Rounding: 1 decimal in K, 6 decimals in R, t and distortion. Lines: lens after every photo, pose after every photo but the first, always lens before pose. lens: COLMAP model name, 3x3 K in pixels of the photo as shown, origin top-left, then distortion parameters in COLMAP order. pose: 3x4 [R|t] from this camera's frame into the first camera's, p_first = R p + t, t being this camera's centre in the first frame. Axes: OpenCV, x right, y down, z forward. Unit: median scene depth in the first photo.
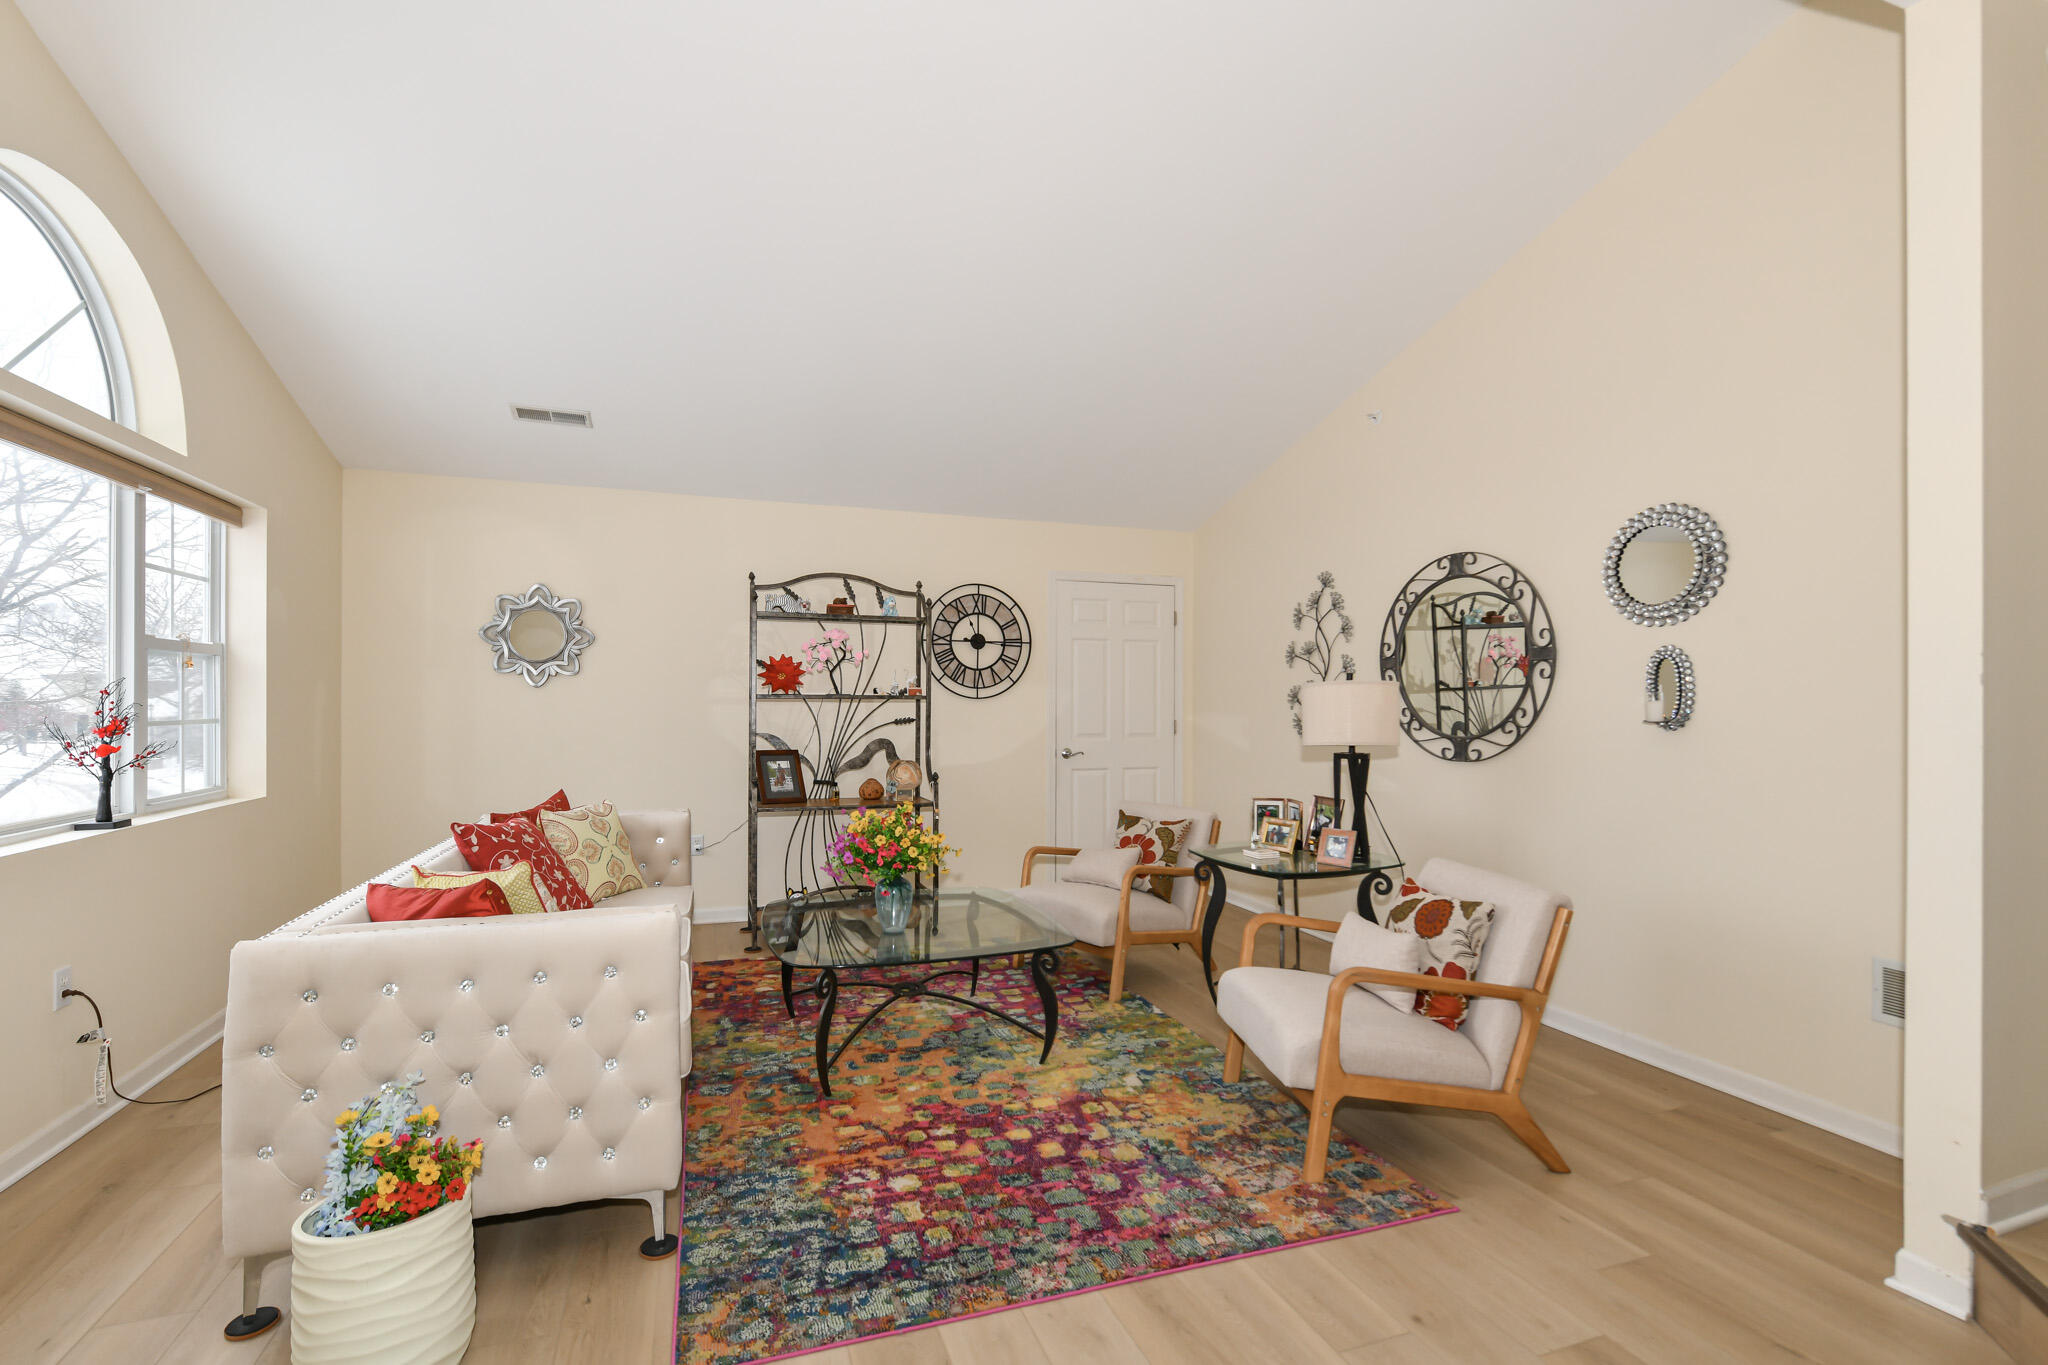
lens RADIAL K [[883.6, 0, 1015.9], [0, 883.6, 674.4], [0, 0, 1]] dist [-0.020600, -0.000325]
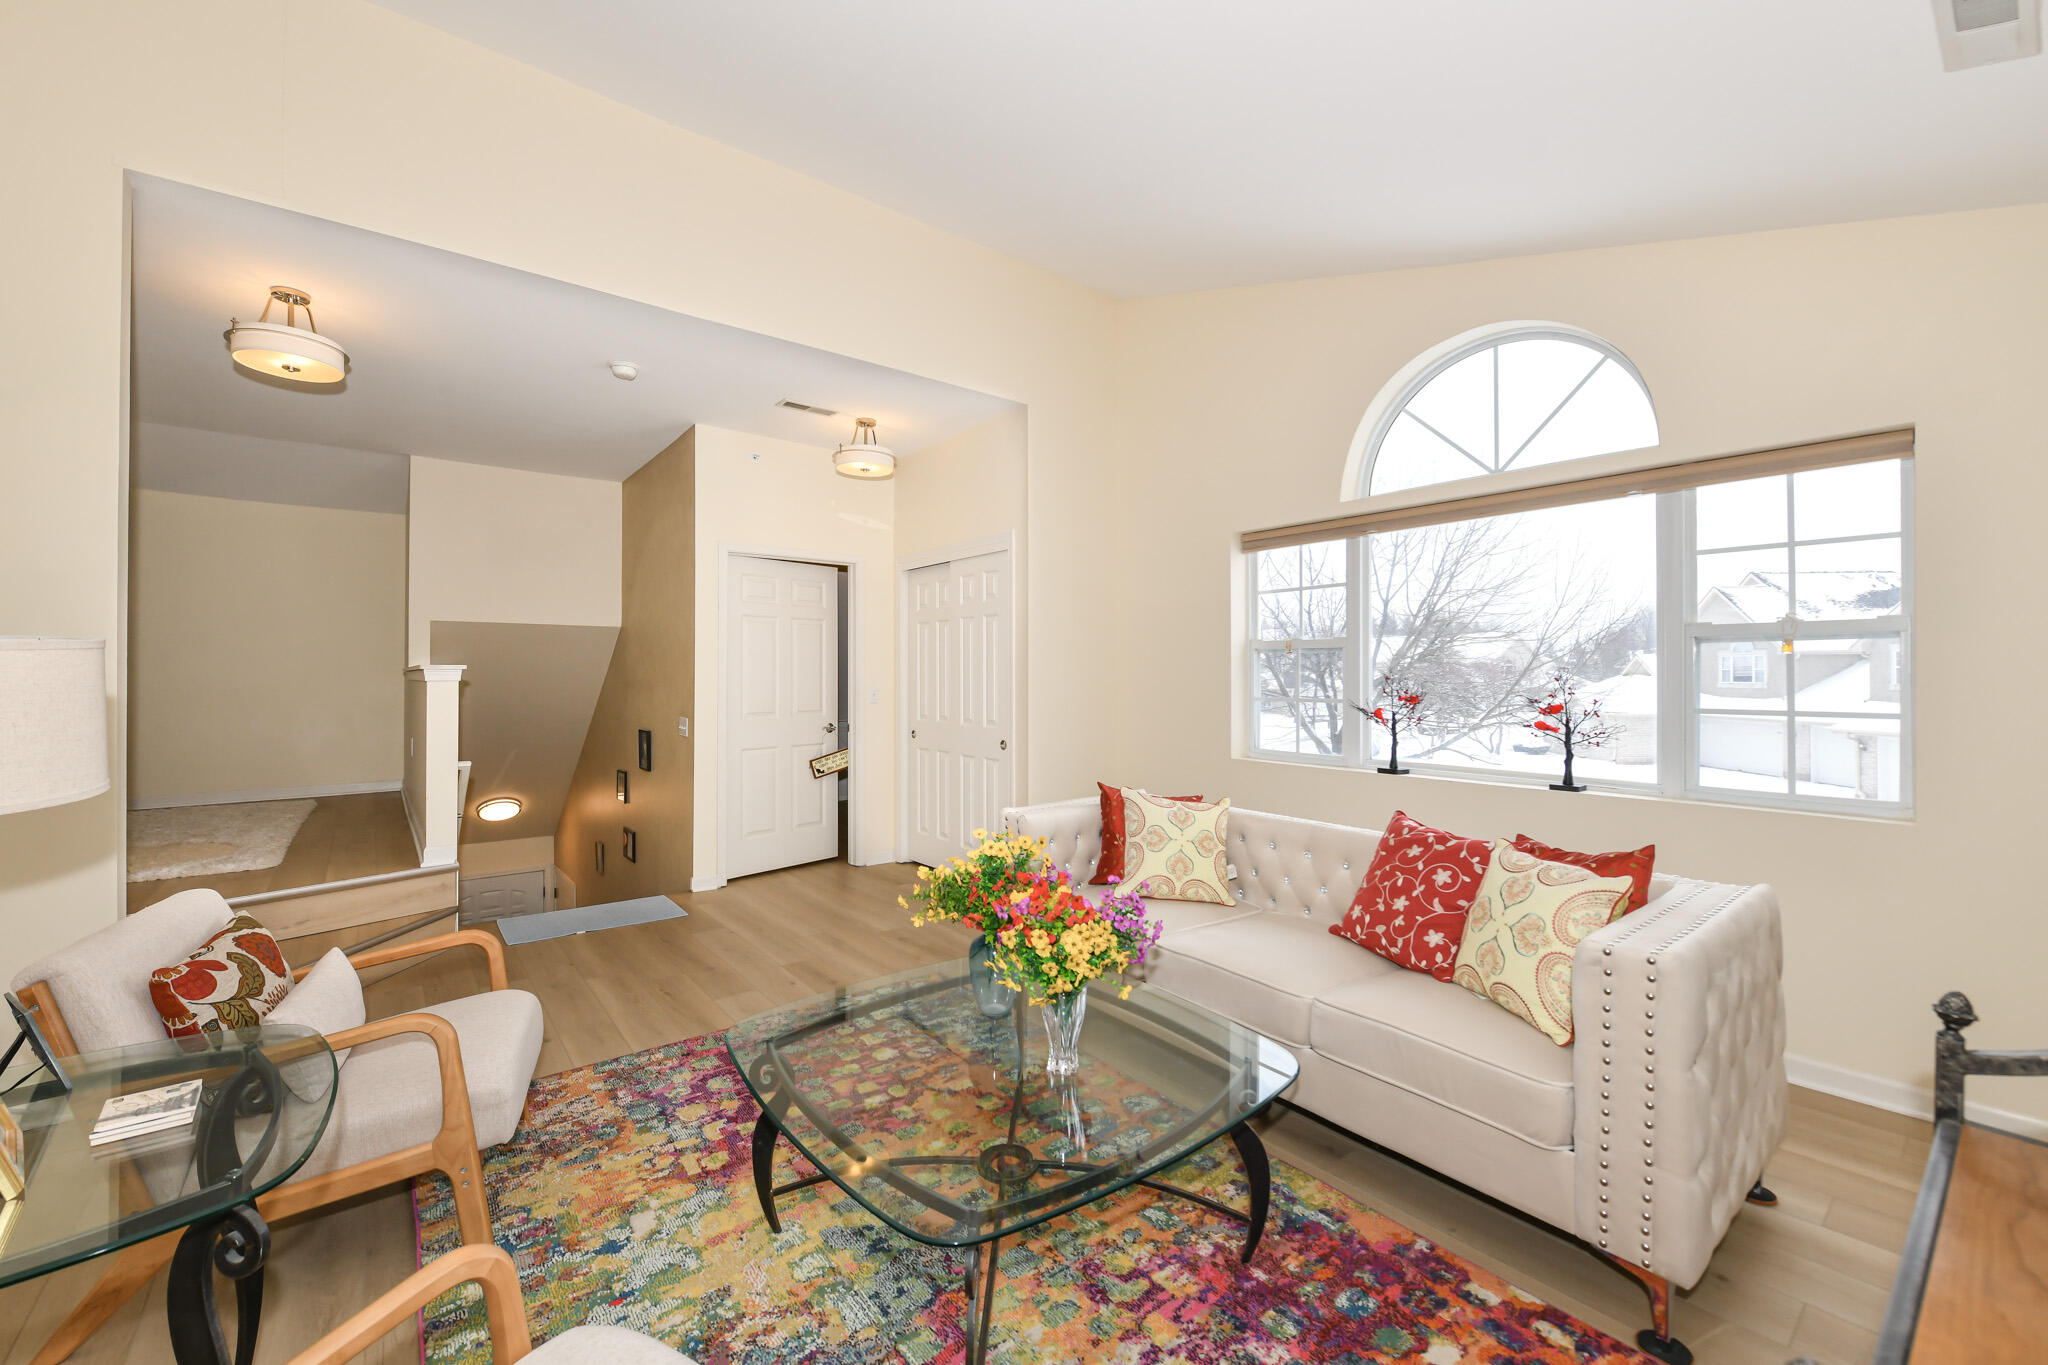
lens RADIAL K [[824.4, 0, 1023.4], [0, 824.4, 670.6], [0, 0, 1]] dist [-0.000673, -0.000259]
pose [[-0.946956, -0.008092, -0.321262, 0.067471], [0.002894, 0.999428, -0.033705, 0.046369], [0.321351, -0.032847, -0.946390, 1.971262]]
